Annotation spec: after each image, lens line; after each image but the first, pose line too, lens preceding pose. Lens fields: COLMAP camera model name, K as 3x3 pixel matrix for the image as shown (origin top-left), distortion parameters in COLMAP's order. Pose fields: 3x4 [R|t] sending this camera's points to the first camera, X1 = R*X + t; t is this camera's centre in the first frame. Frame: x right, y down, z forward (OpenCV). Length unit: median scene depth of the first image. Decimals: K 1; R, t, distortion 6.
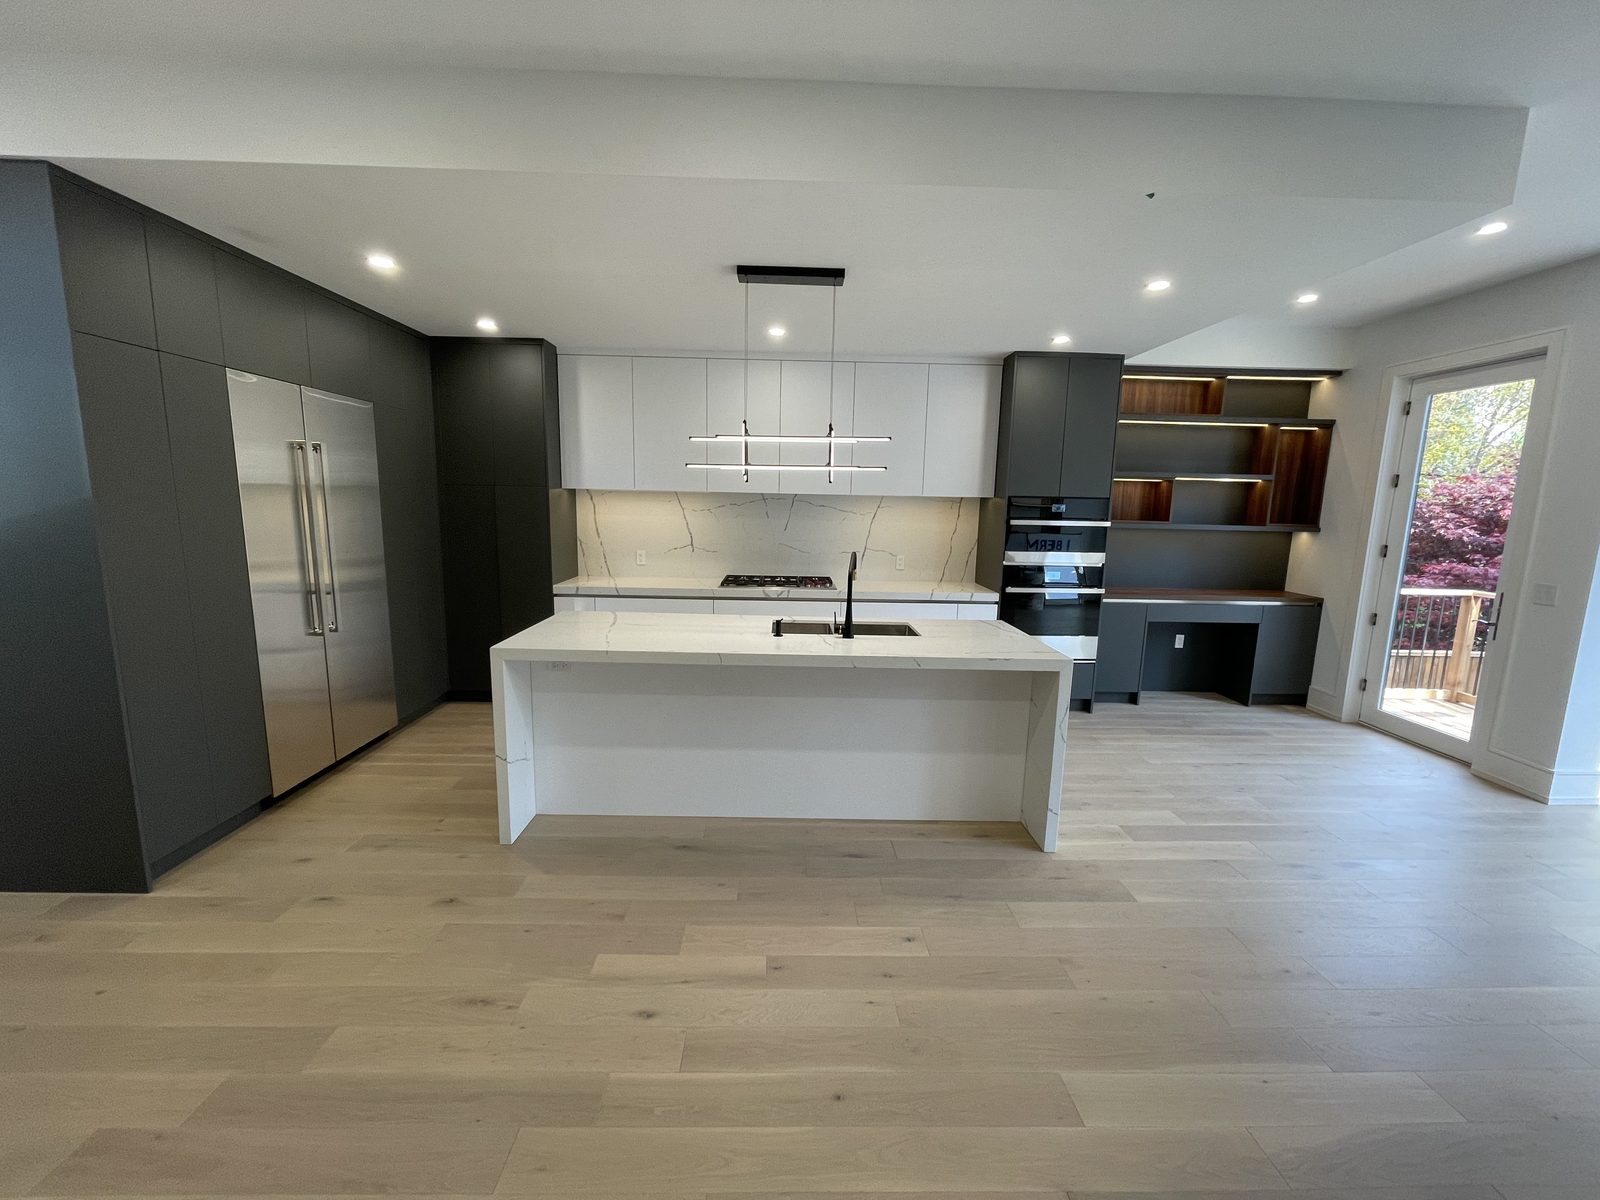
lens RADIAL K [[637.1, 0, 796.5], [0, 637.1, 595.0], [0, 0, 1]] dist [-0.010423, -0.000183]
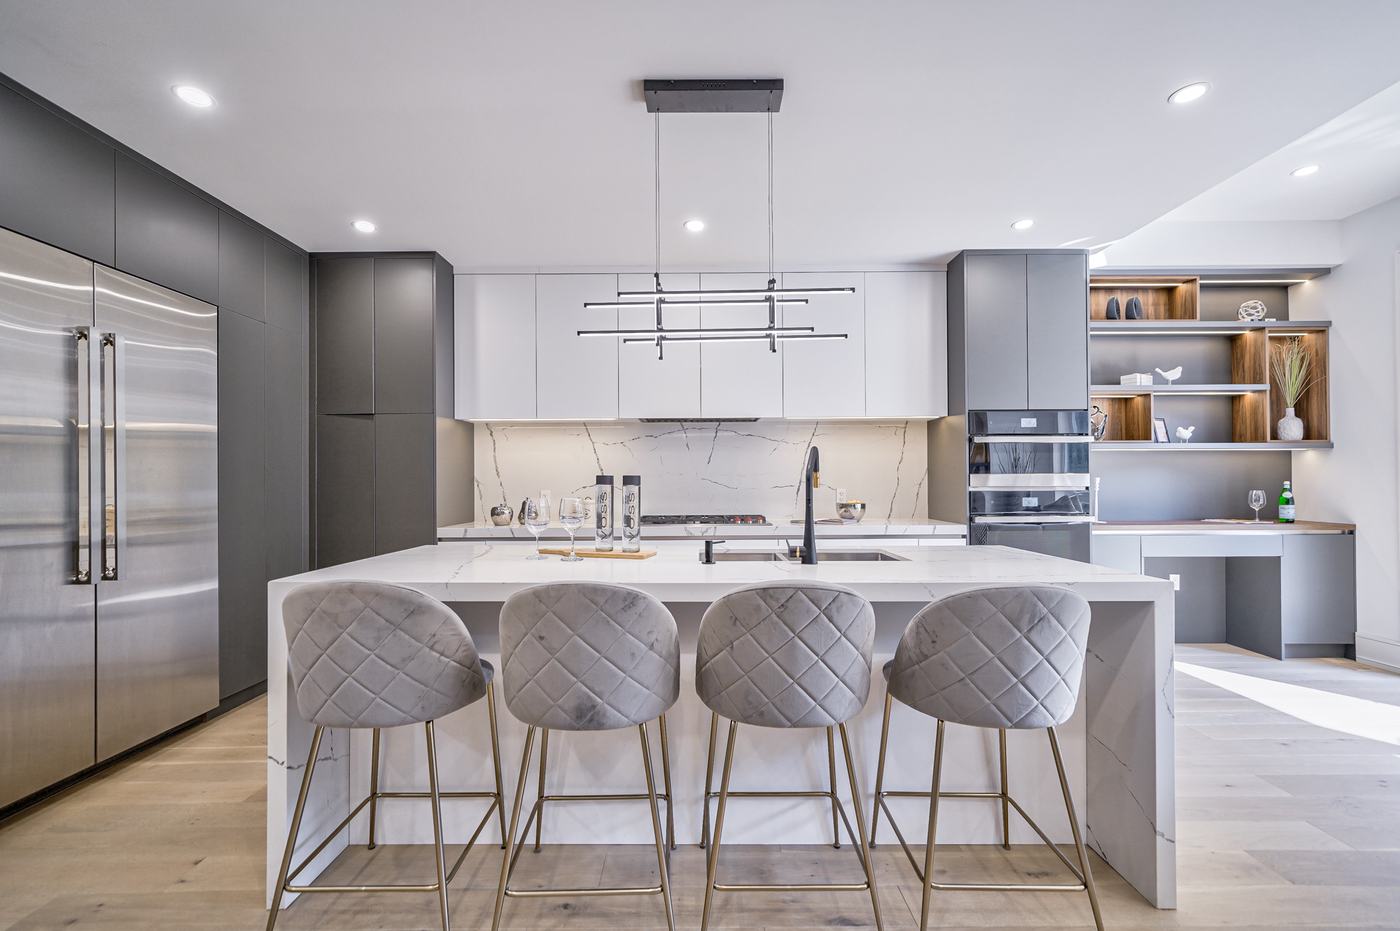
lens RADIAL K [[580.0, 0, 702.3], [0, 580.0, 475.6], [0, 0, 1]] dist [0.000616, 0.000994]
pose [[0.999503, -0.026835, -0.016526, -0.014993], [0.023954, 0.987630, -0.154964, 0.043671], [0.020480, 0.154491, 0.987782, 0.231076]]
